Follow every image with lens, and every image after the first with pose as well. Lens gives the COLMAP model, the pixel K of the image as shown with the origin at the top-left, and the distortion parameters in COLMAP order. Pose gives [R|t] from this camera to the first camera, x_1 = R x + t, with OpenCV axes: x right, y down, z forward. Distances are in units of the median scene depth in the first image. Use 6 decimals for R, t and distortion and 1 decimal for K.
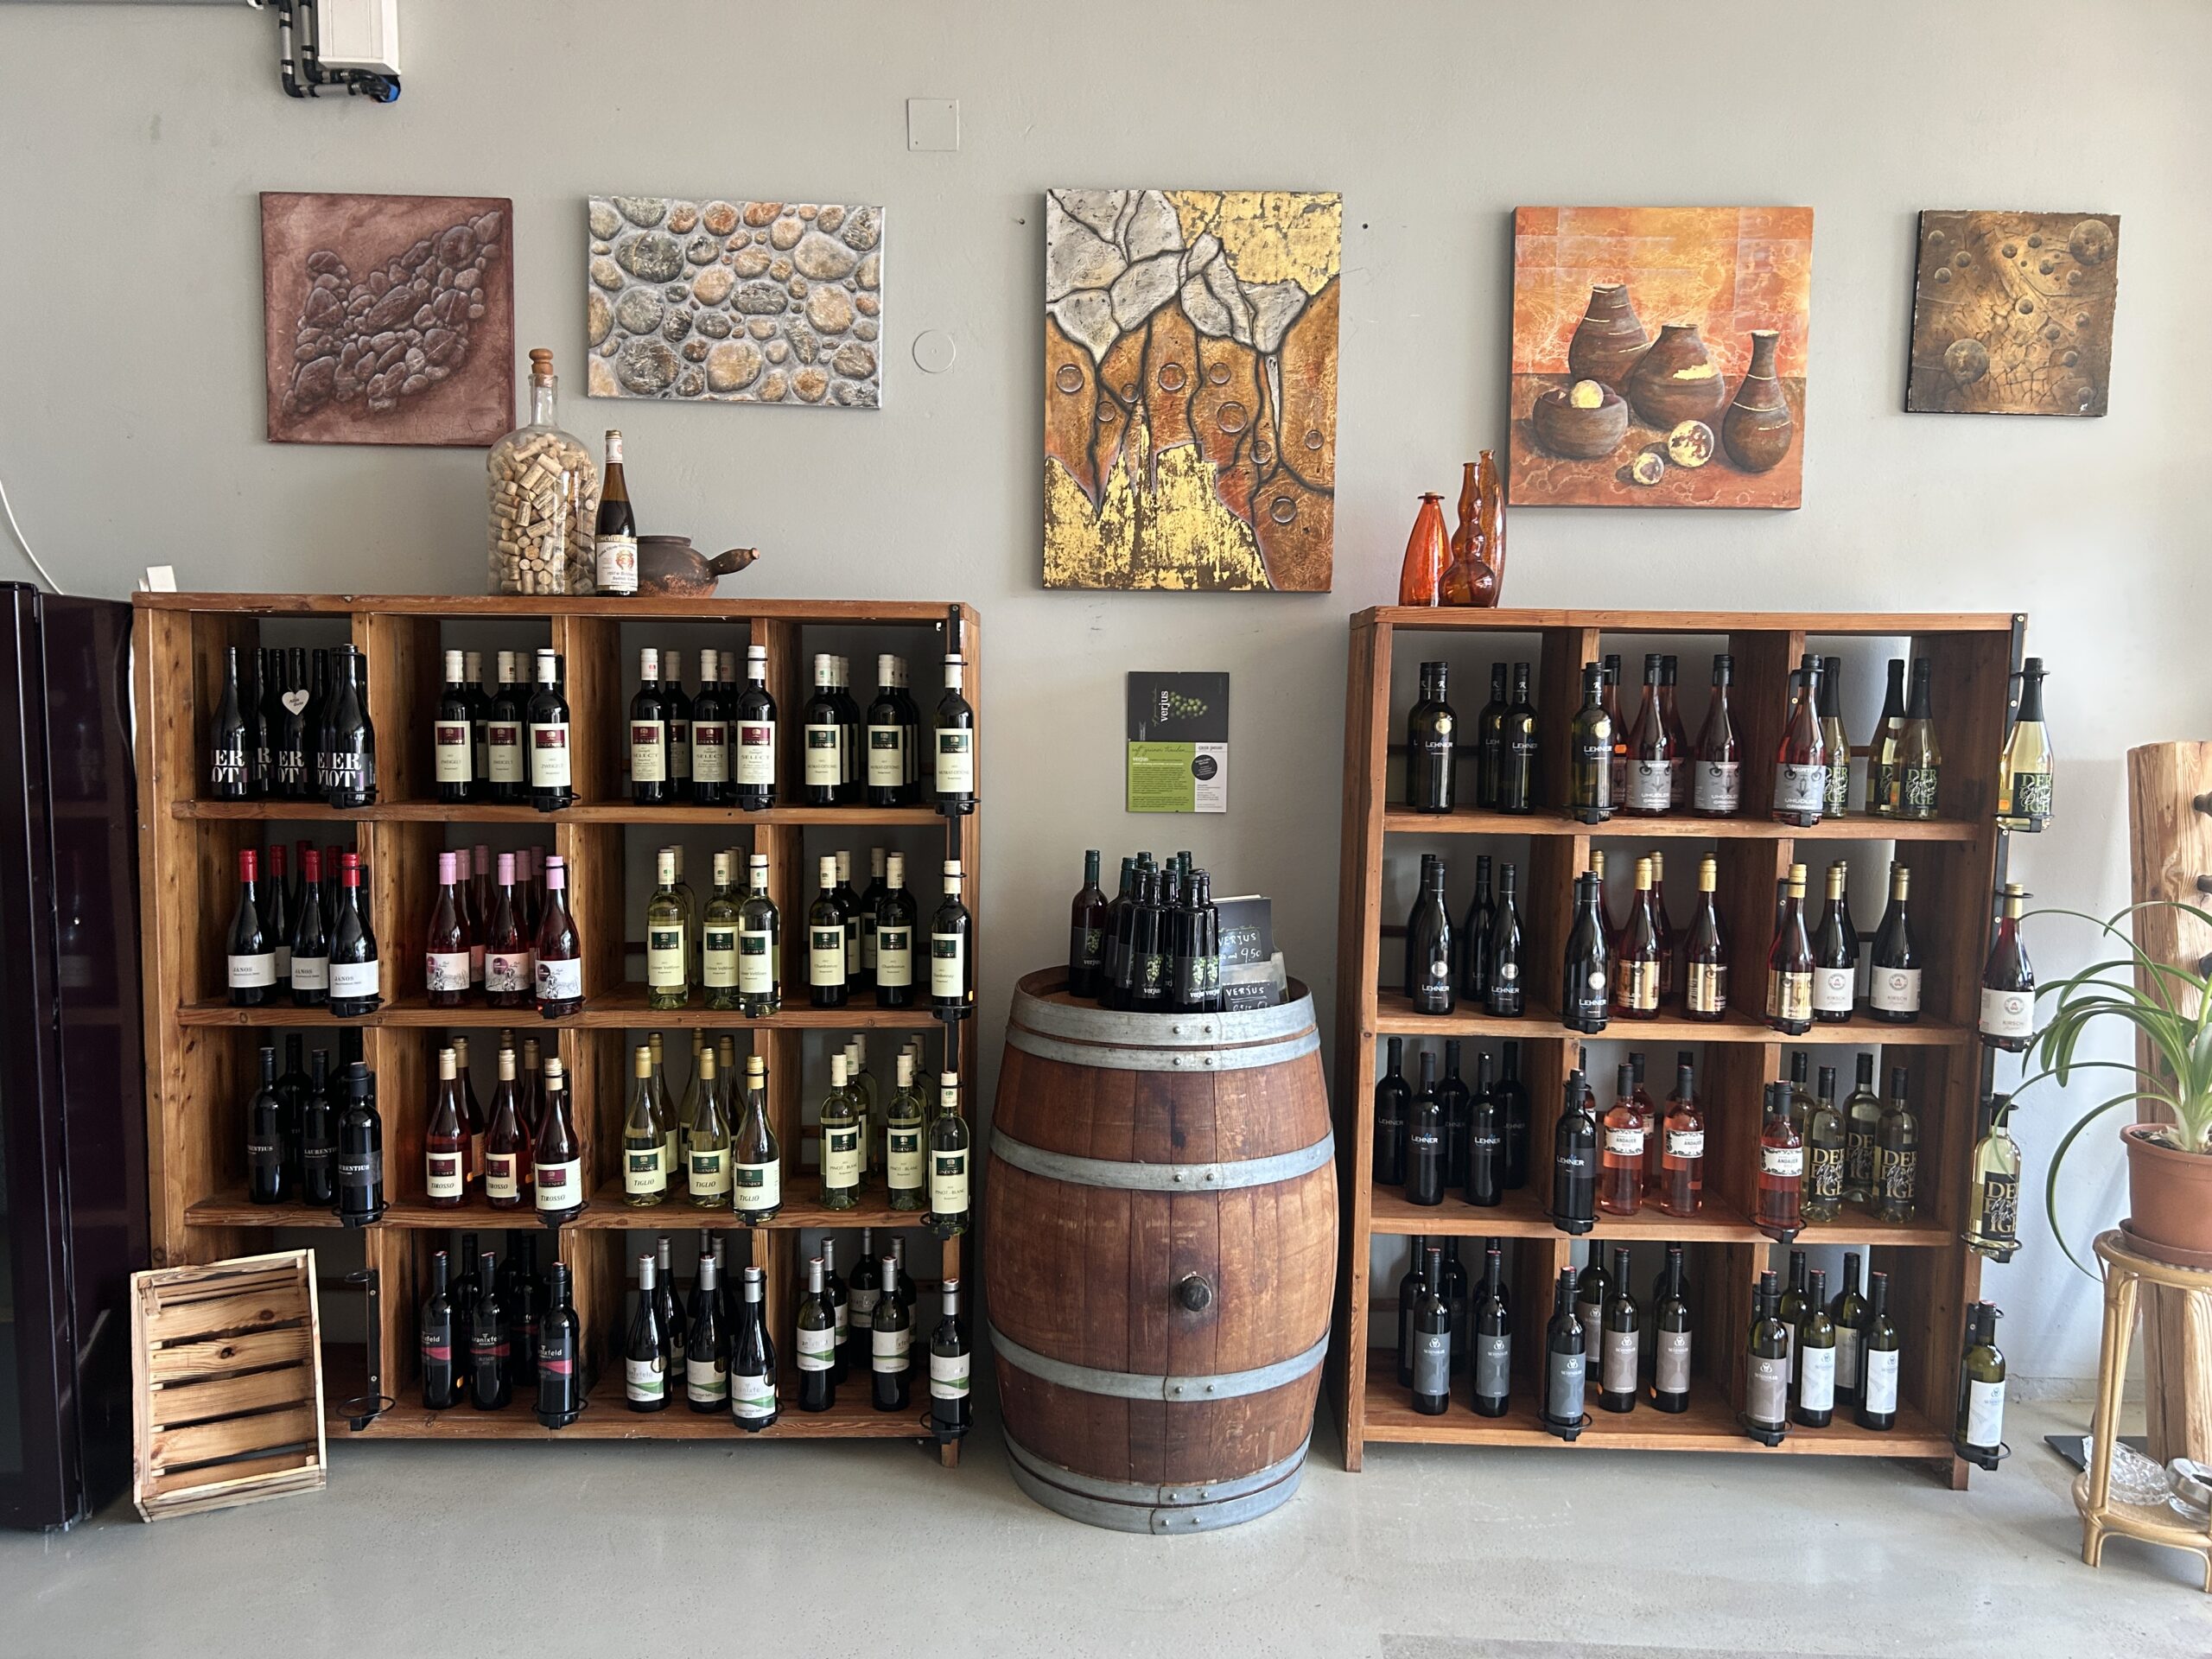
lens RADIAL K [[1683.8, 0, 1136.8], [0, 1683.8, 864.3], [0, 0, 1]] dist [0.068429, -0.073440]
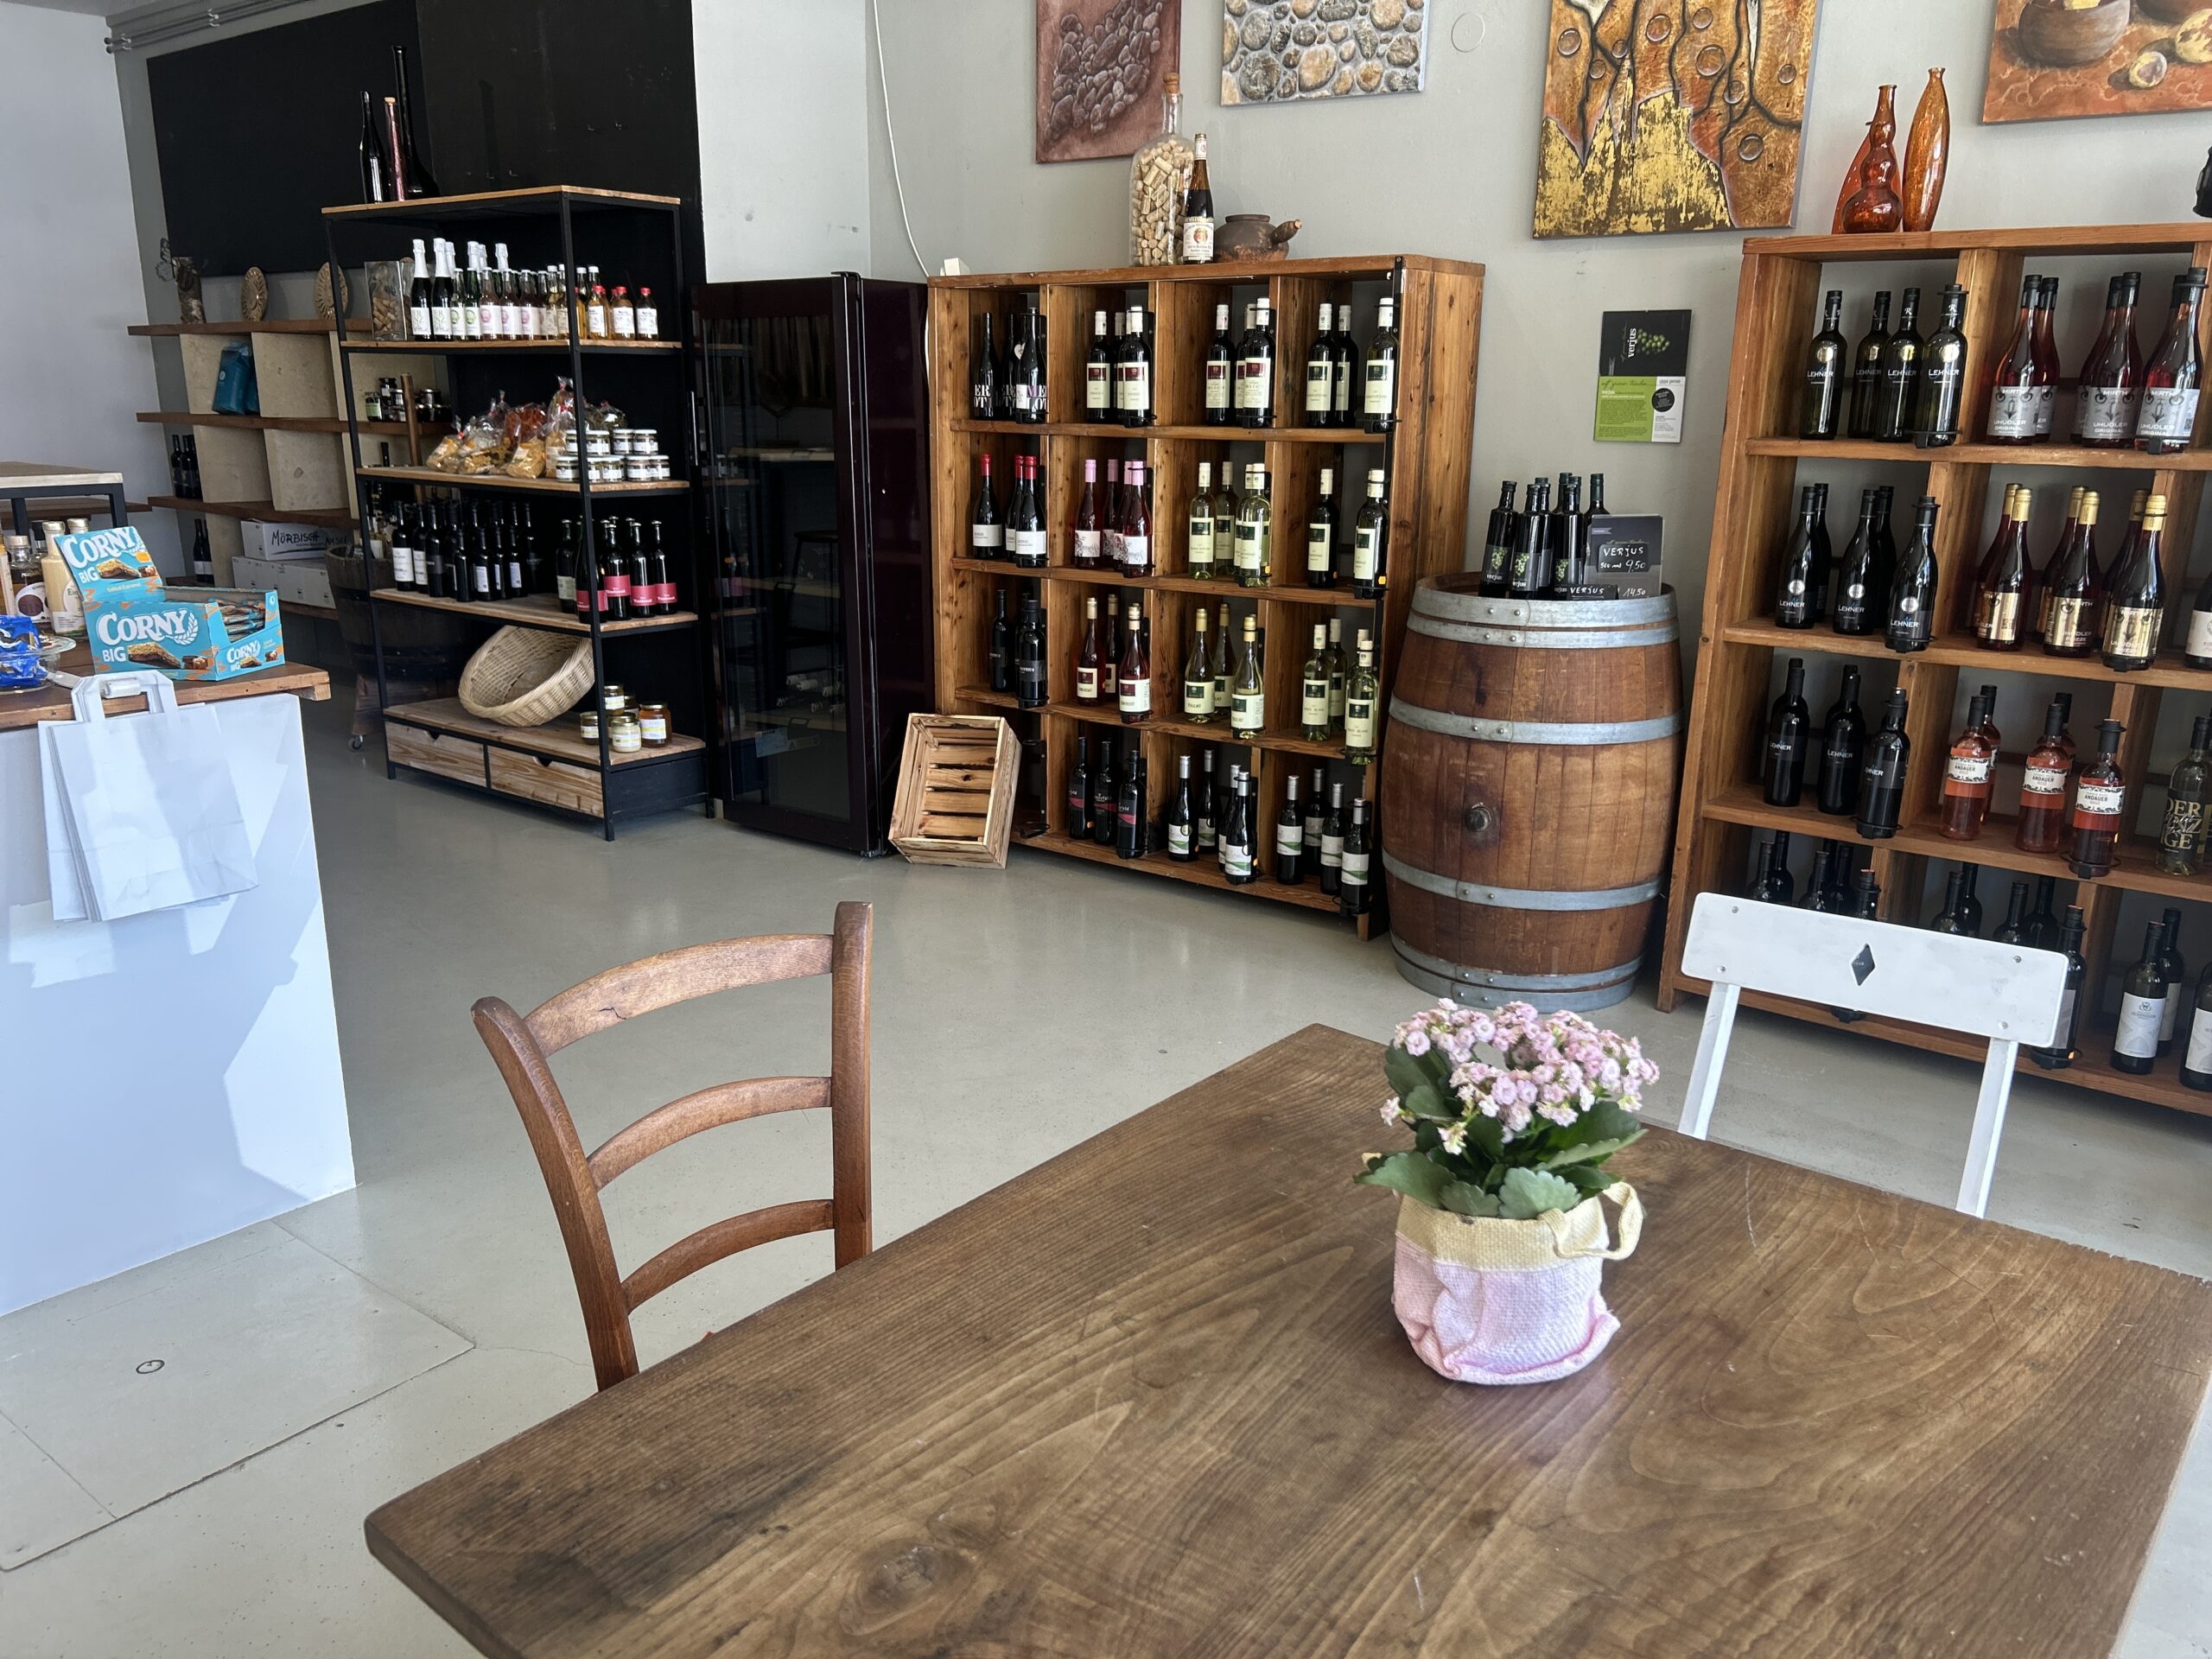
lens RADIAL K [[1683.8, 0, 1128.5], [0, 1683.8, 846.6], [0, 0, 1]] dist [0.068429, -0.073440]
pose [[0.788588, 0.158860, -0.594048, 0.518618], [-0.057051, 0.980788, 0.186548, 0.046449], [0.612270, -0.113218, 0.782501, -0.139171]]
